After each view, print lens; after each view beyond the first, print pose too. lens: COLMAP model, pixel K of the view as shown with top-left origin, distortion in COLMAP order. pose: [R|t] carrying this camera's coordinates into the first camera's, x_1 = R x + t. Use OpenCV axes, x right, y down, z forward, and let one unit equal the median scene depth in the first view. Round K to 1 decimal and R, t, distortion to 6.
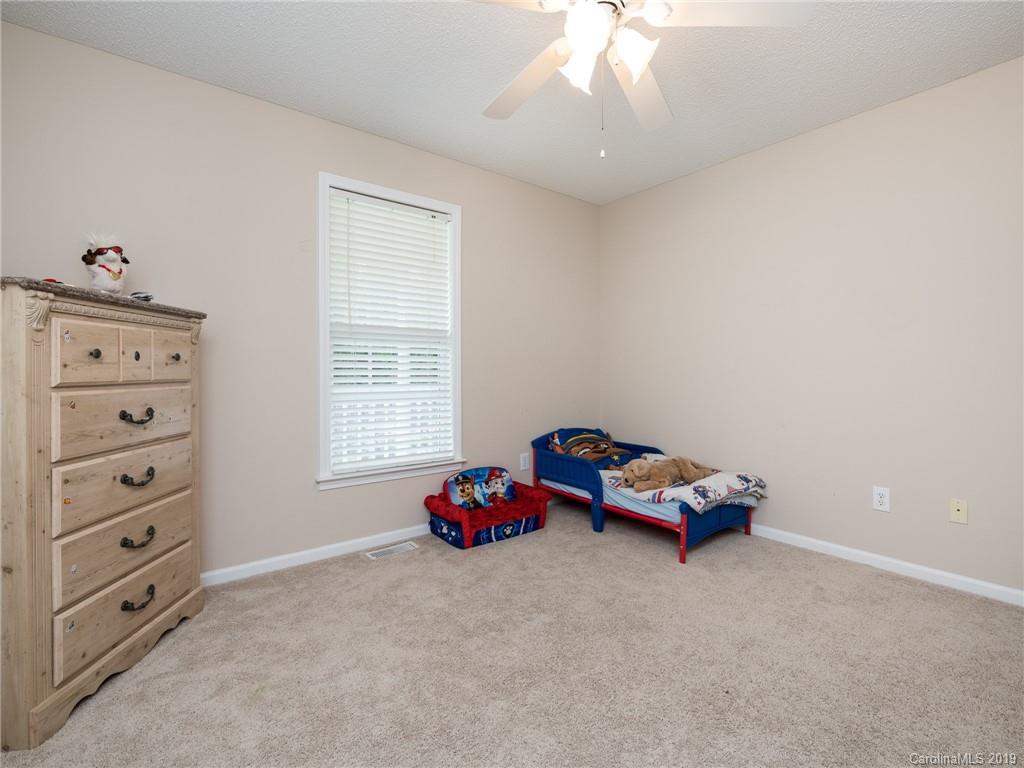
lens RADIAL K [[489.0, 0, 523.2], [0, 489.0, 368.3], [0, 0, 1]] dist [-0.002263, -0.001509]
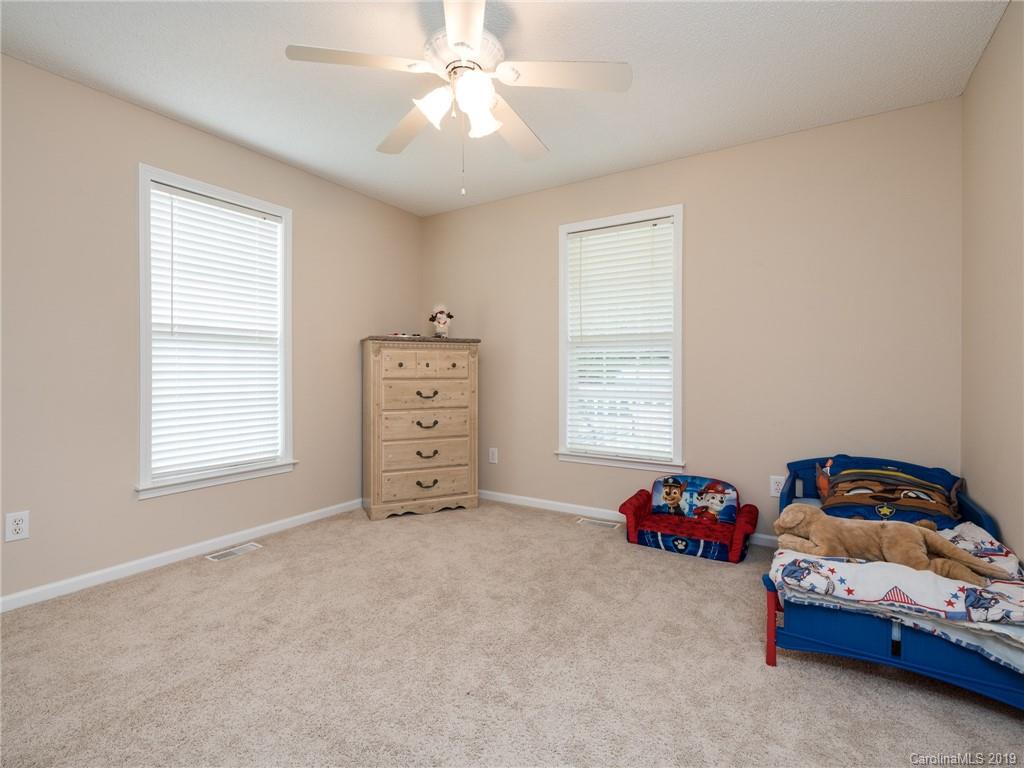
lens RADIAL K [[489.0, 0, 523.2], [0, 489.0, 368.3], [0, 0, 1]] dist [-0.002263, -0.001509]
pose [[0.319886, -0.007097, -0.947430, 0.819031], [0.003102, 0.999974, -0.006443, 0.002115], [0.947451, -0.000878, 0.319900, 0.457909]]
